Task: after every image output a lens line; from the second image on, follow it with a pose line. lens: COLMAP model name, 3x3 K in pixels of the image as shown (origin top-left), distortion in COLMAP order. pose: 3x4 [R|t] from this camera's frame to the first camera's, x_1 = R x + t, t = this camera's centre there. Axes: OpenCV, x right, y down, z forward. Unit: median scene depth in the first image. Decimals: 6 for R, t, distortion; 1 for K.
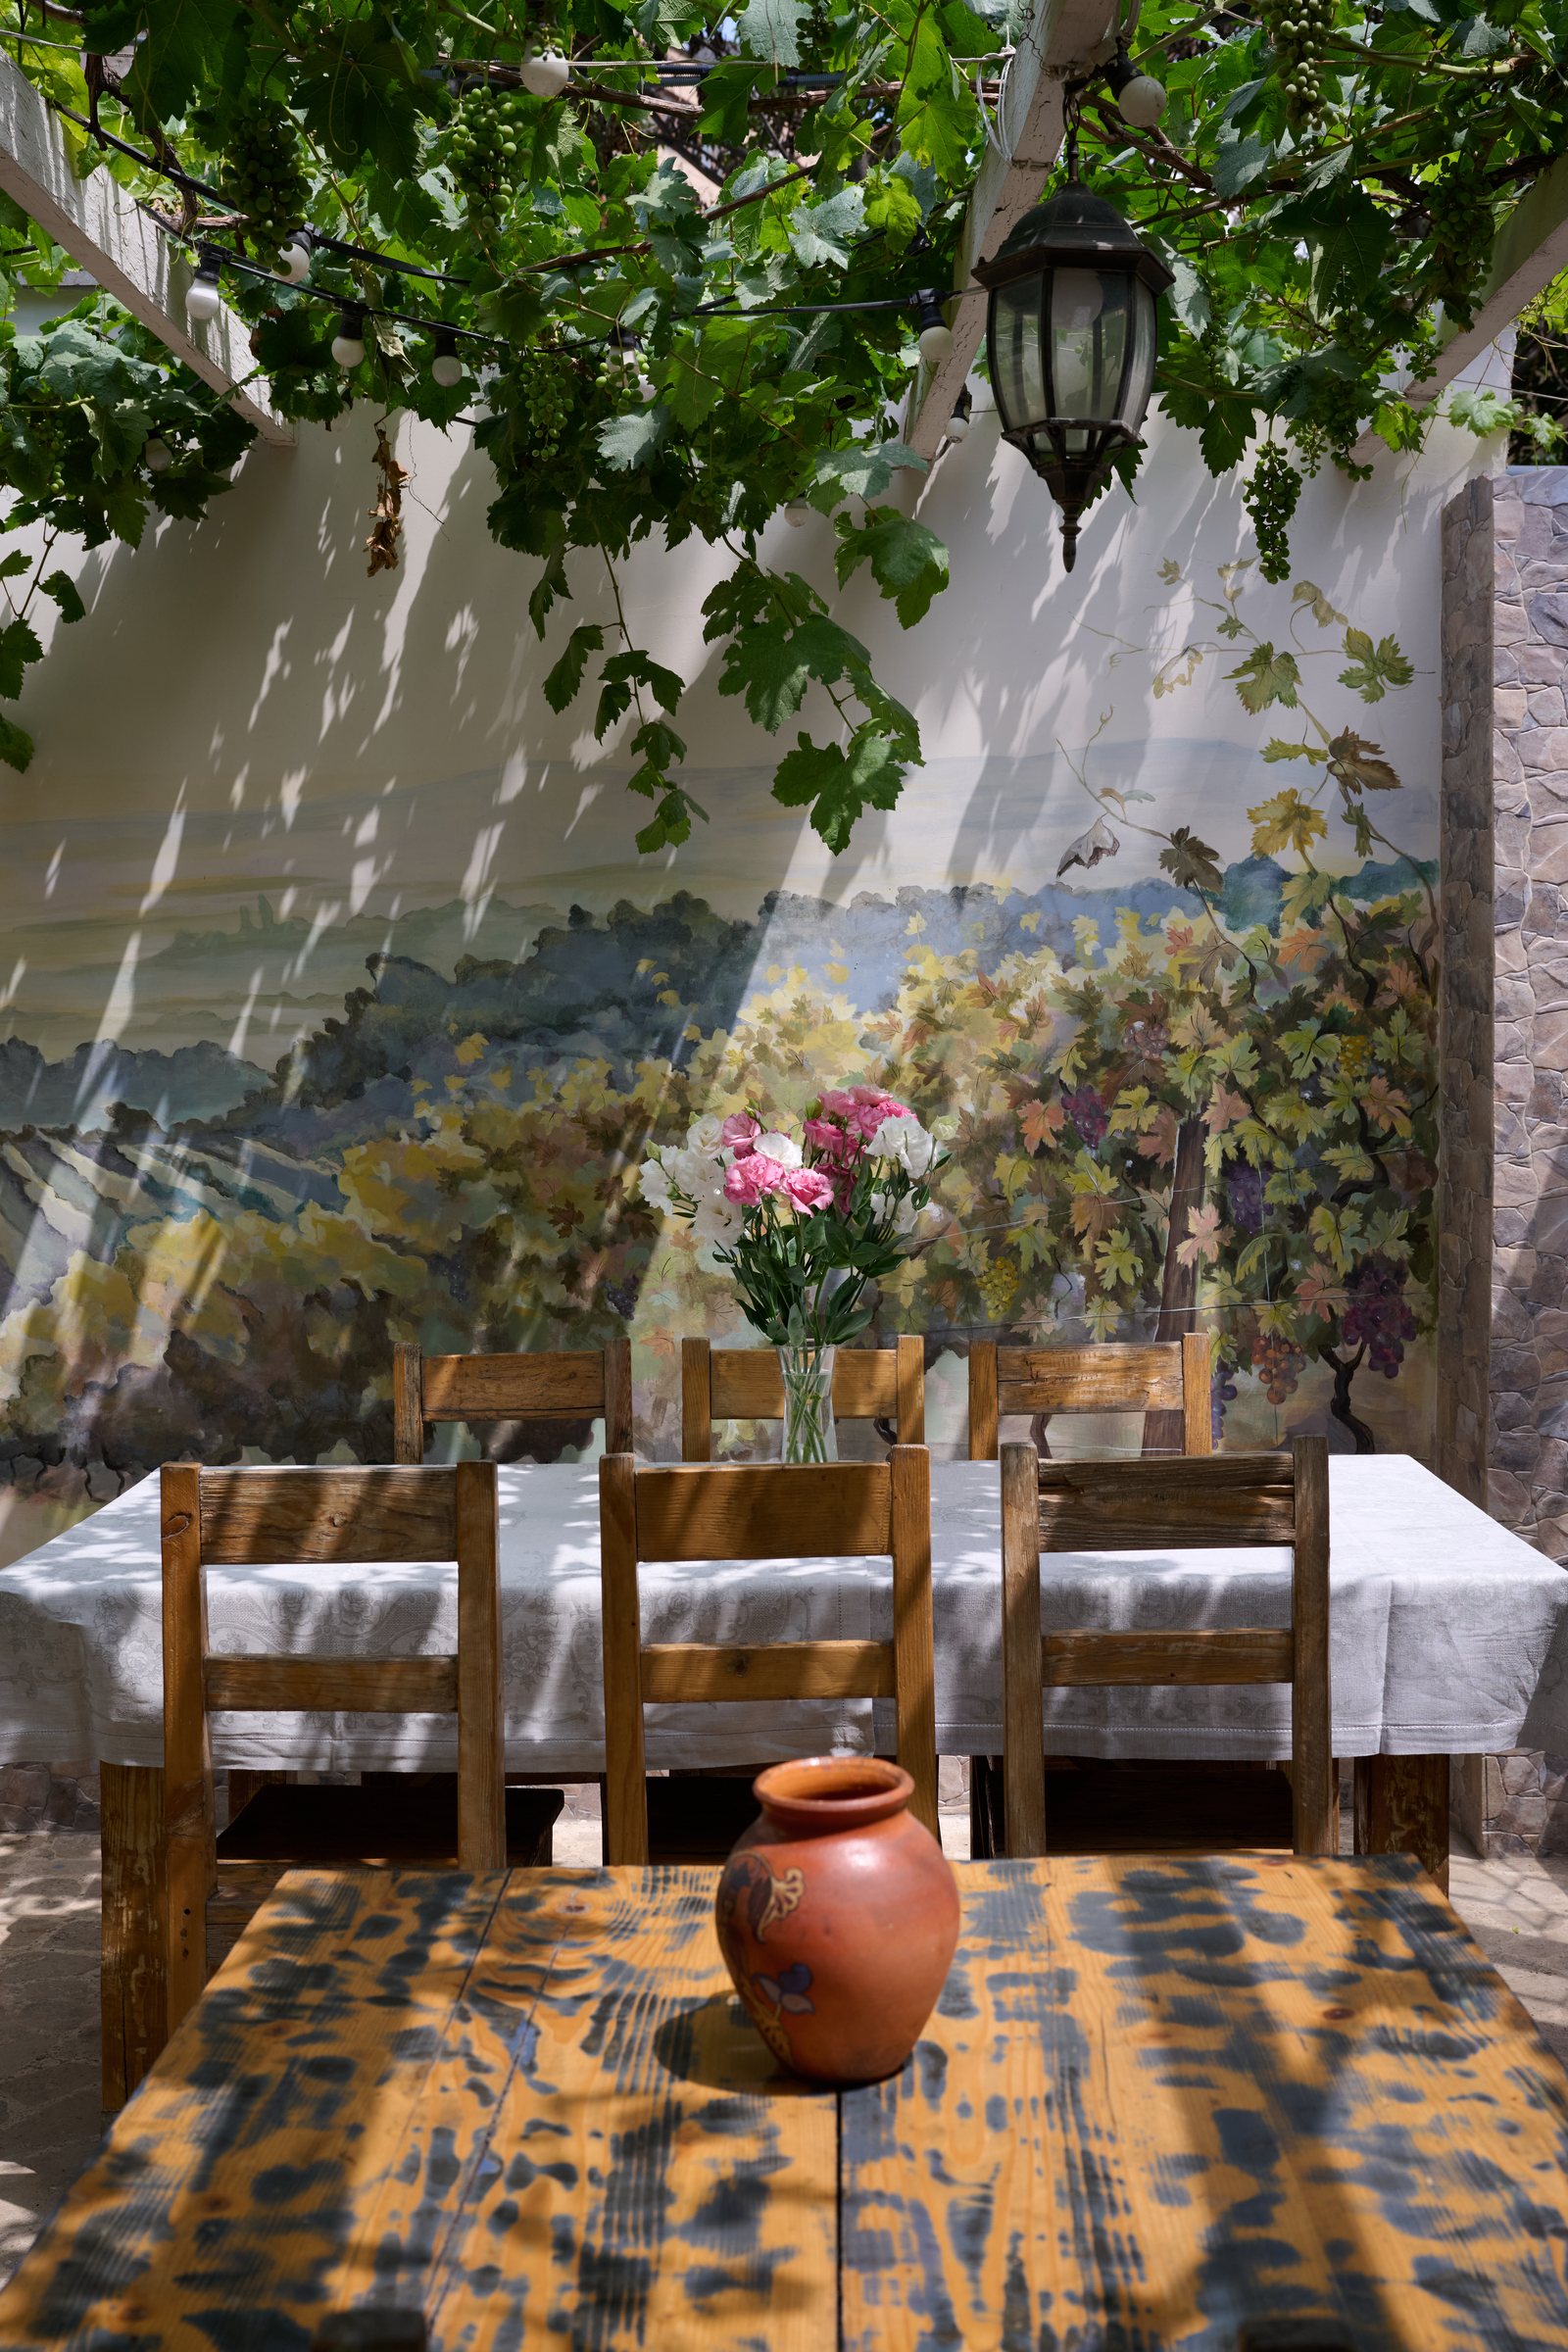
lens RADIAL K [[2692.2, 0, 784.0], [0, 2692.2, 1176.0], [0, 0, 1]] dist [-0.010270, -0.024983]
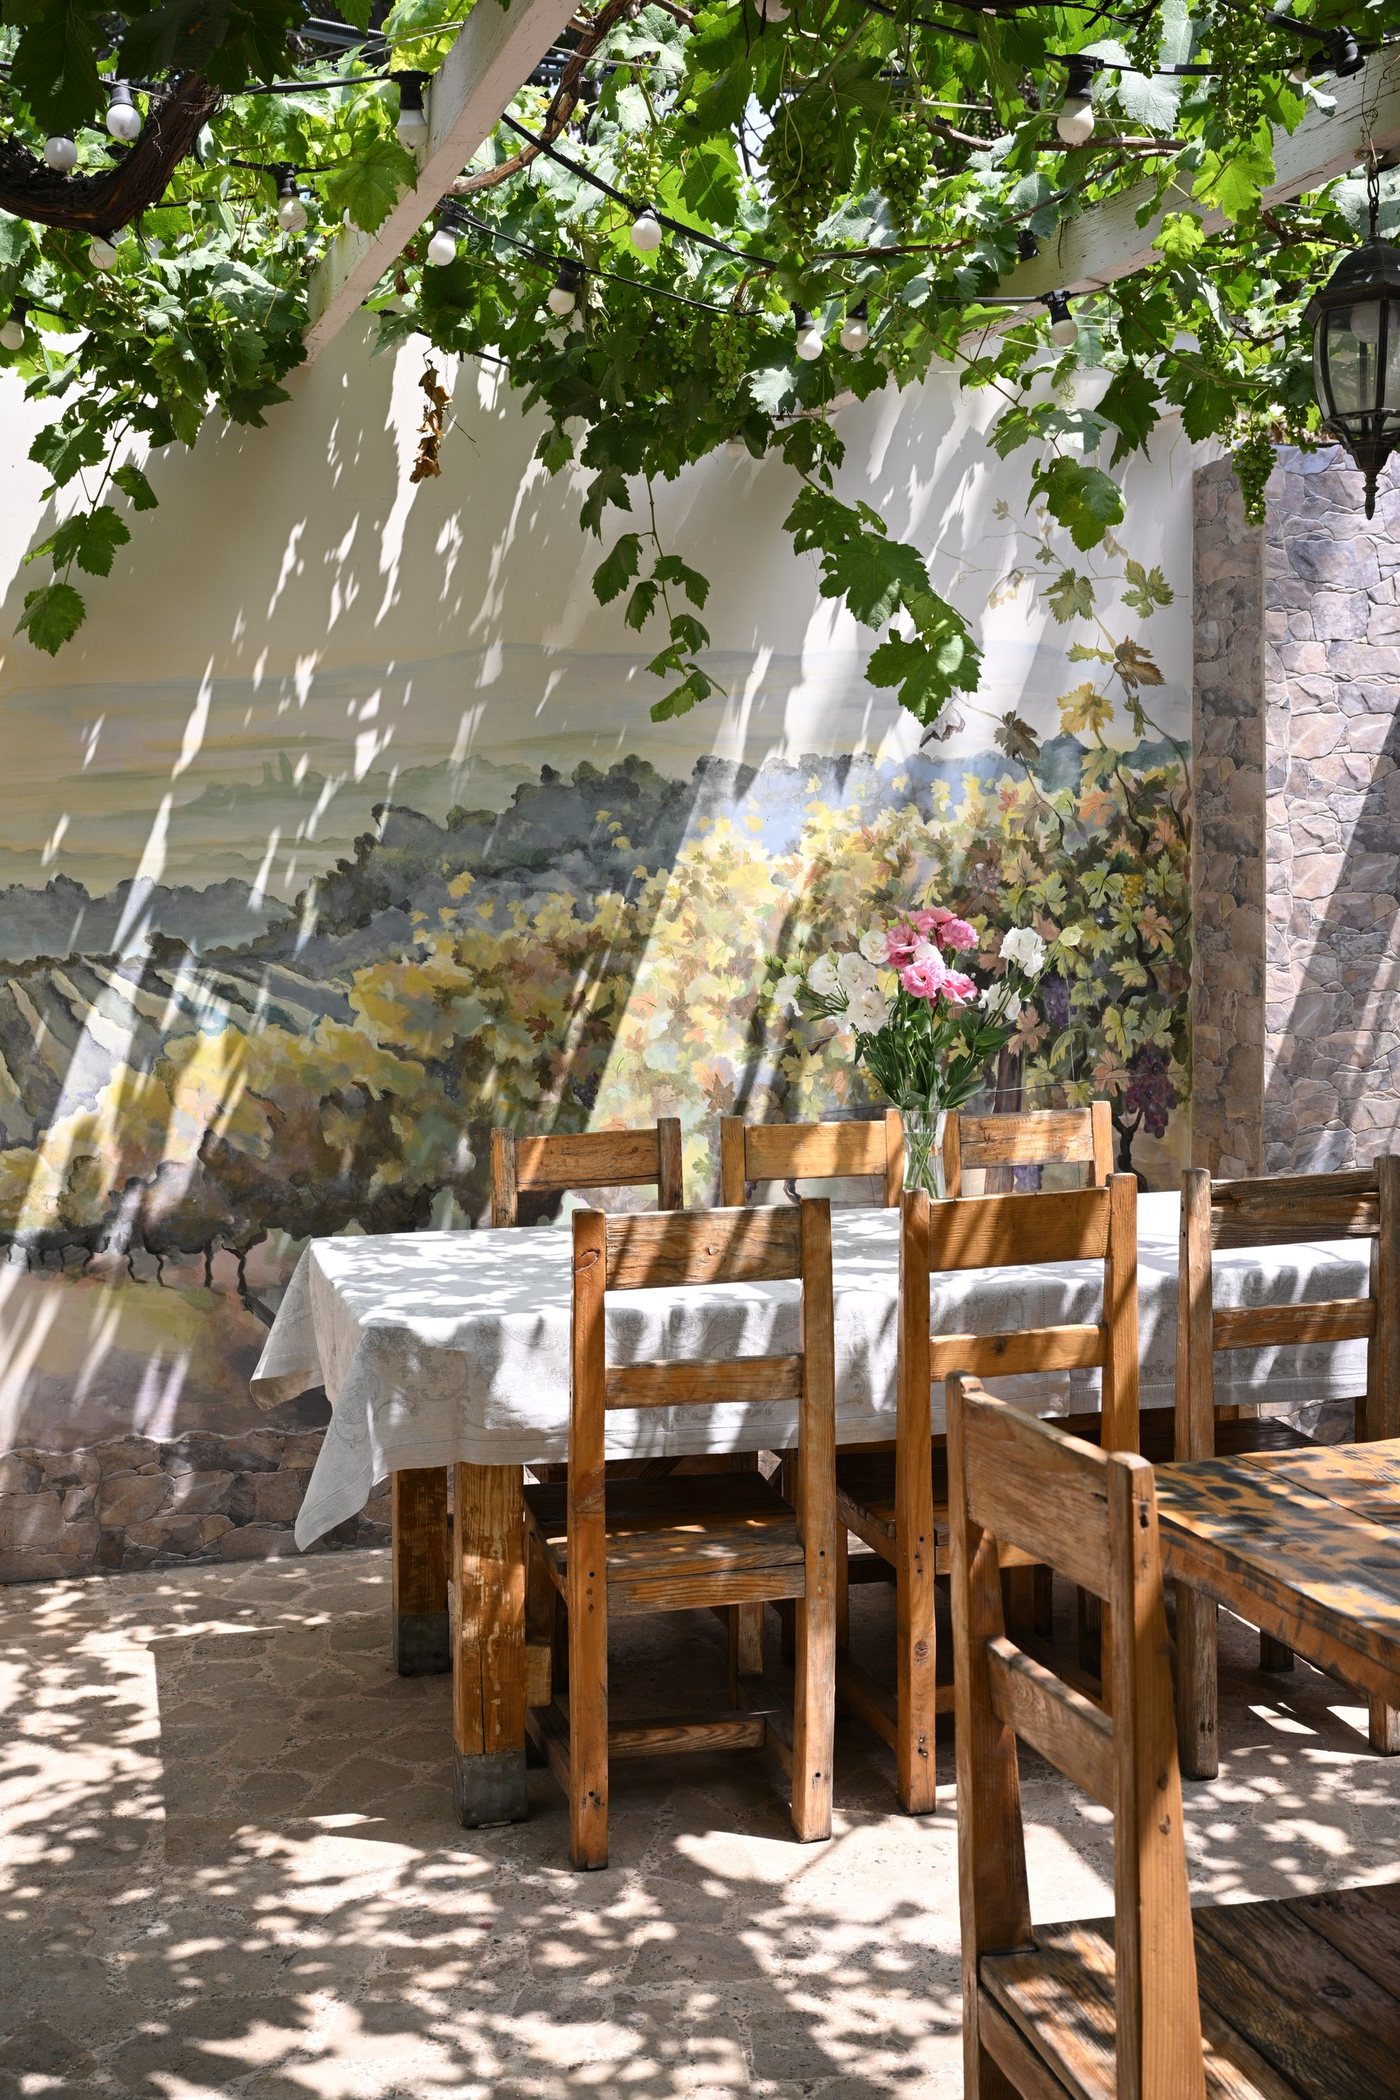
lens RADIAL K [[2403.8, 0, 700.0], [0, 2403.8, 1050.0], [0, 0, 1]] dist [-0.010270, -0.024983]
pose [[0.954118, -0.020587, 0.298722, -0.334381], [0.017419, 0.999760, 0.013263, 0.013237], [-0.298923, -0.007451, 0.954248, -0.043042]]
